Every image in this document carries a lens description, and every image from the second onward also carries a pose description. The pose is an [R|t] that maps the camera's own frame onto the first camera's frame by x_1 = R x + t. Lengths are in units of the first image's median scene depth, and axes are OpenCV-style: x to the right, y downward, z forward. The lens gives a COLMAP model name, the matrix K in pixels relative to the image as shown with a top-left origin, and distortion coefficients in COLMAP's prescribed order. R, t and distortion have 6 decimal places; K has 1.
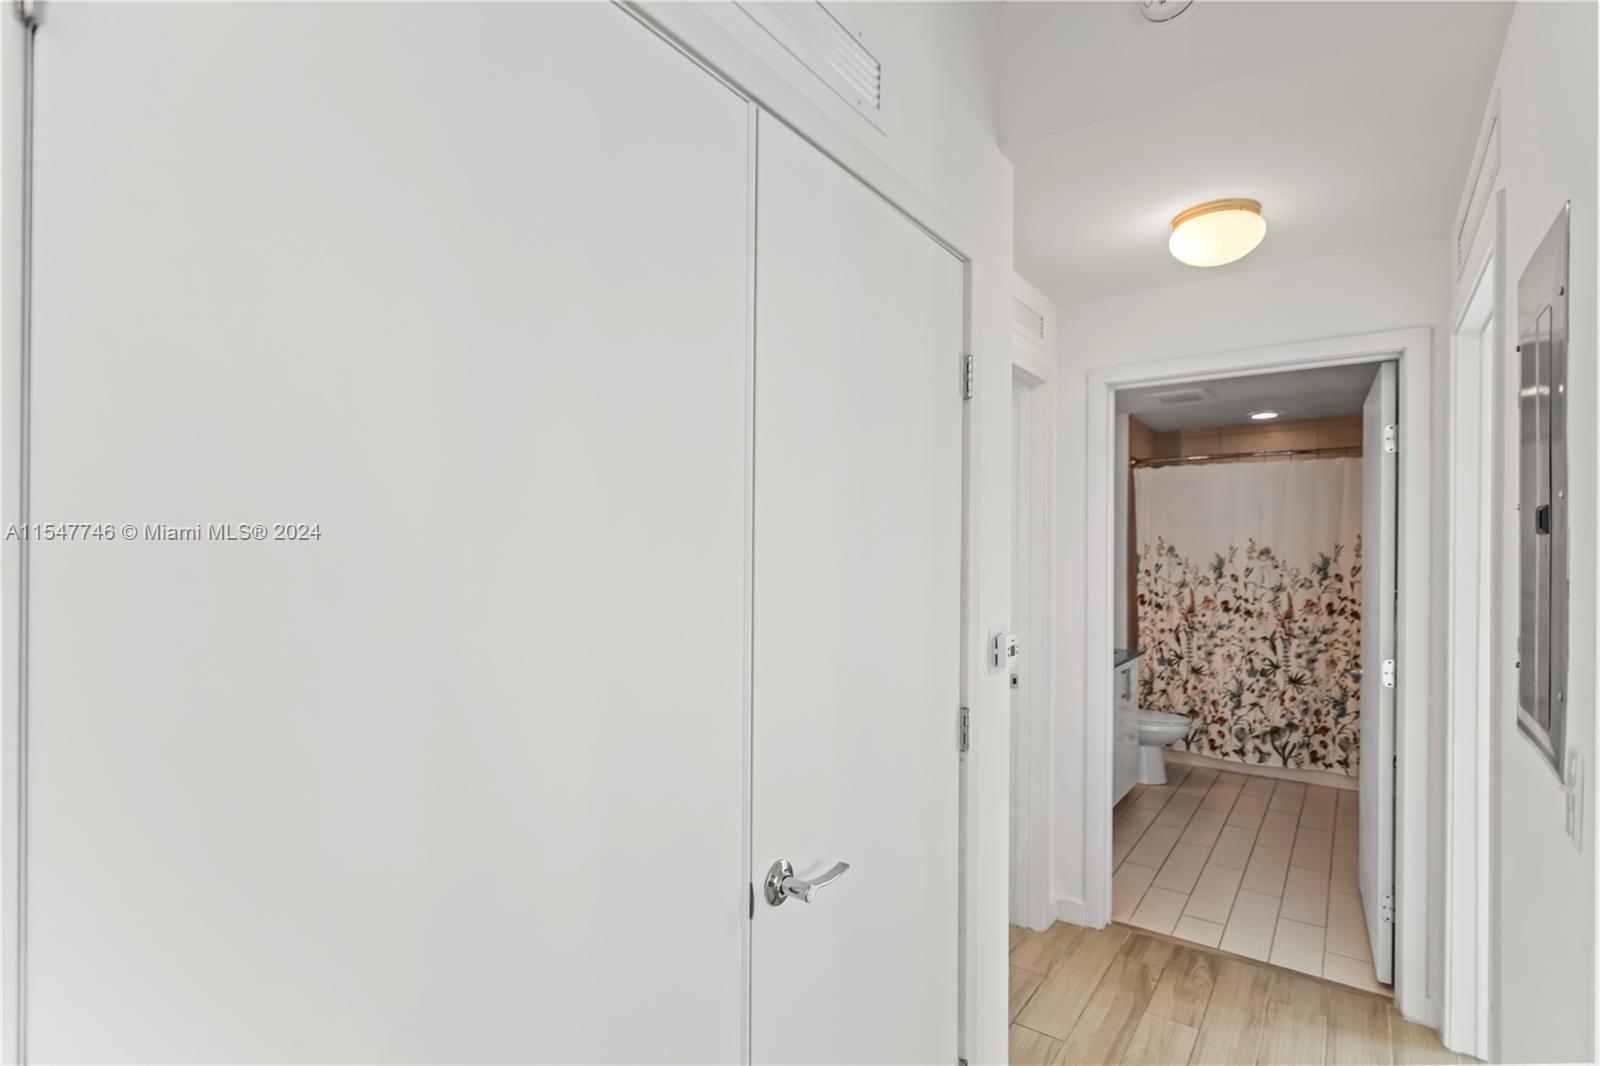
lens RADIAL K [[765.8, 0, 800.5], [0, 765.8, 540.7], [0, 0, 1]] dist [0.005231, -0.000739]
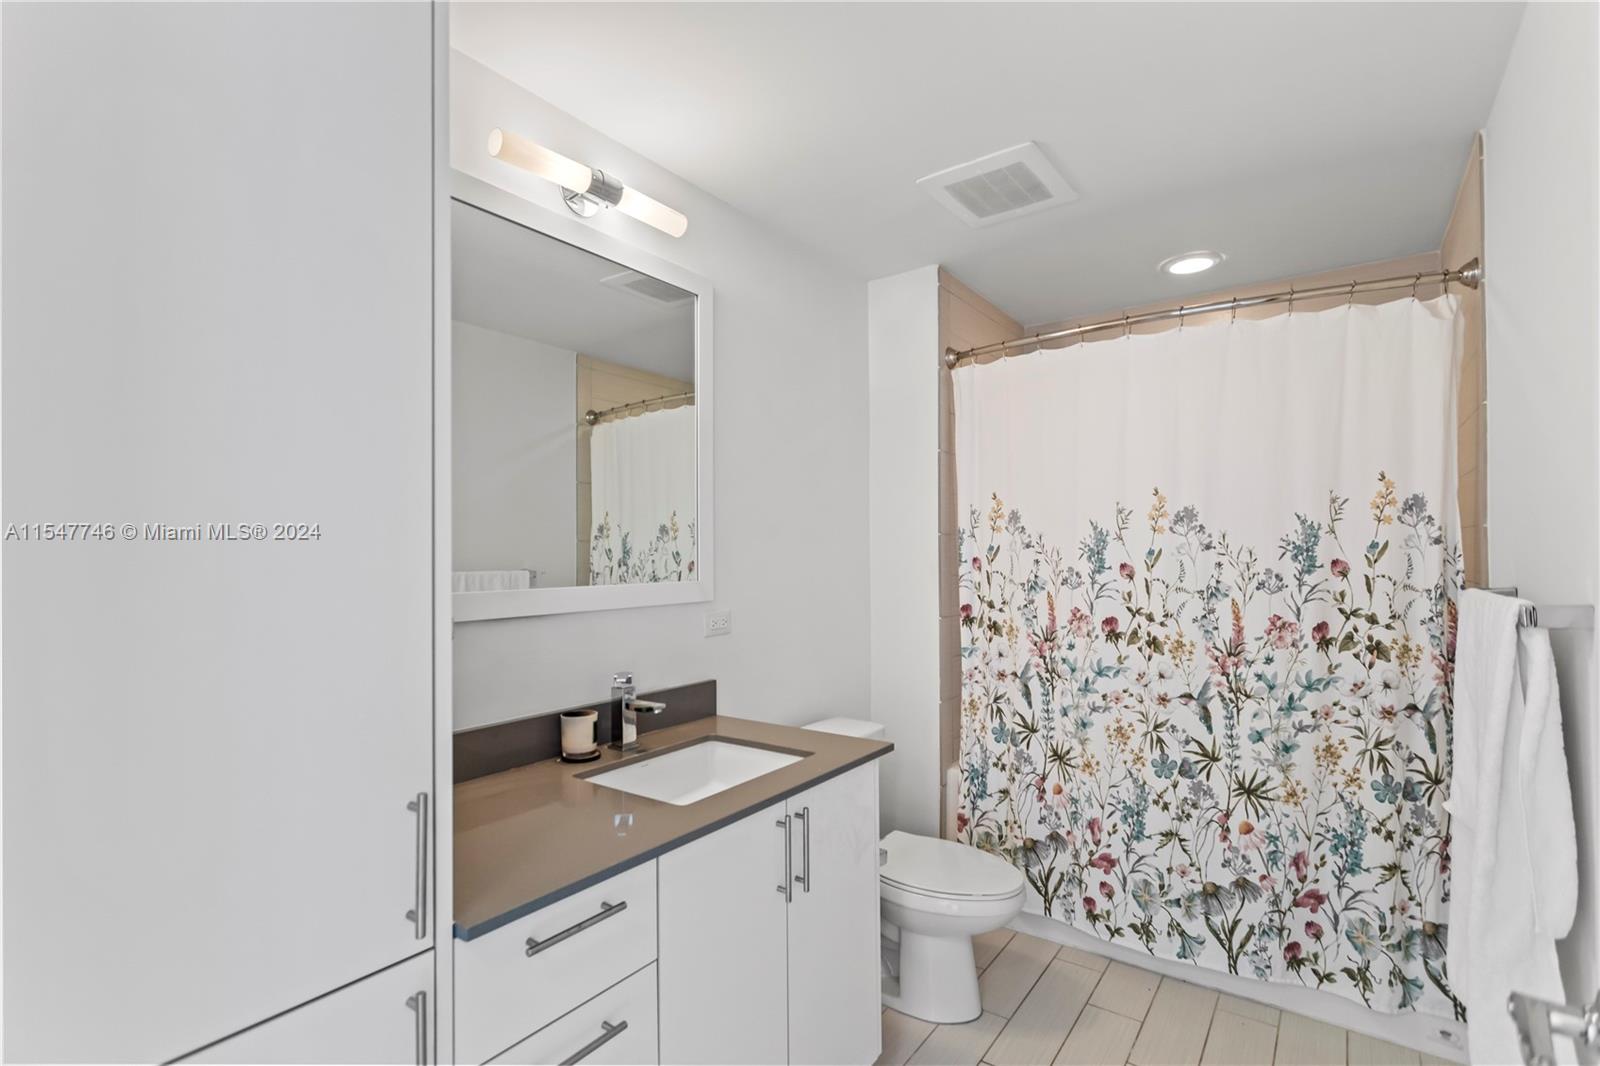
lens RADIAL K [[765.8, 0, 800.6], [0, 765.8, 533.5], [0, 0, 1]] dist [0.005231, -0.000739]
pose [[0.999917, -0.009106, 0.009146, 0.358451], [0.009228, 0.999867, -0.013418, 0.029424], [-0.009023, 0.013501, 0.999868, 0.519678]]
